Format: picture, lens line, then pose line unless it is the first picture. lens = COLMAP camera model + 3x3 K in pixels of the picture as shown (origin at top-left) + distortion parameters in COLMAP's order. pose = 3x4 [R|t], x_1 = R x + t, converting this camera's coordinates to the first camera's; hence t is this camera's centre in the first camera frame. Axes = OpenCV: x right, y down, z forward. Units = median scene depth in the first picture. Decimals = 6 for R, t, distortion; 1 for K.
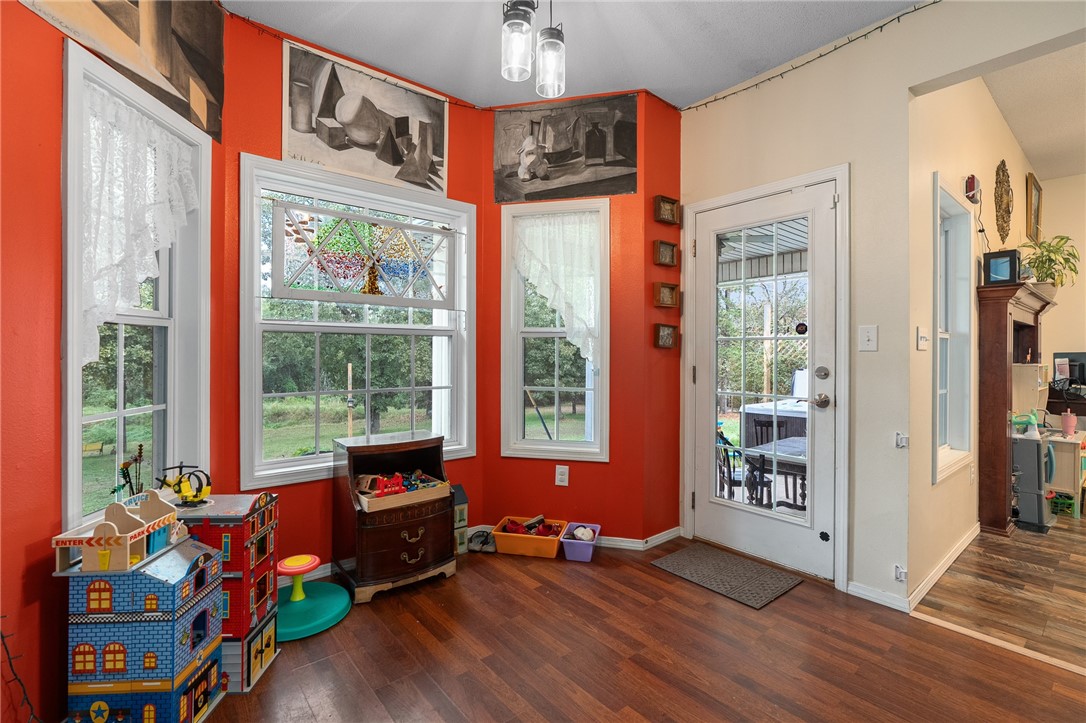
lens RADIAL K [[493.9, 0, 547.8], [0, 493.9, 356.1], [0, 0, 1]] dist [-0.001441, 0.001867]
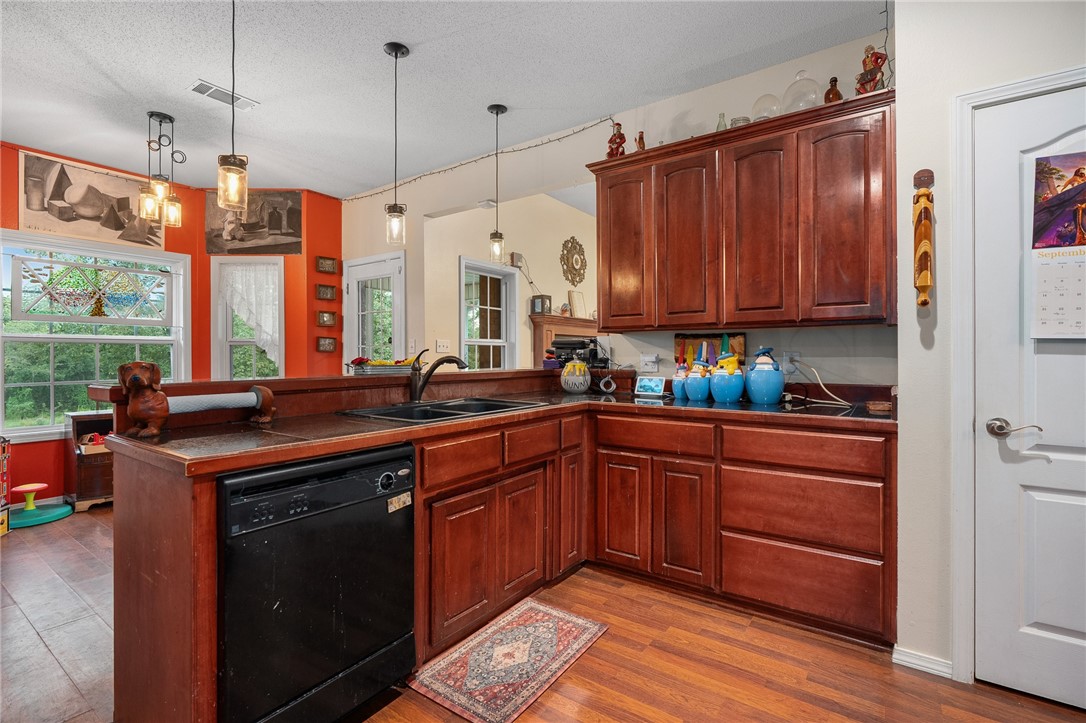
lens RADIAL K [[493.9, 0, 543.2], [0, 493.9, 359.2], [0, 0, 1]] dist [-0.001441, 0.001867]
pose [[0.966333, -0.008089, 0.257167, 0.518586], [0.008291, 0.999966, 0.000299, 0.012713], [-0.257161, 0.001843, 0.966367, -0.731695]]
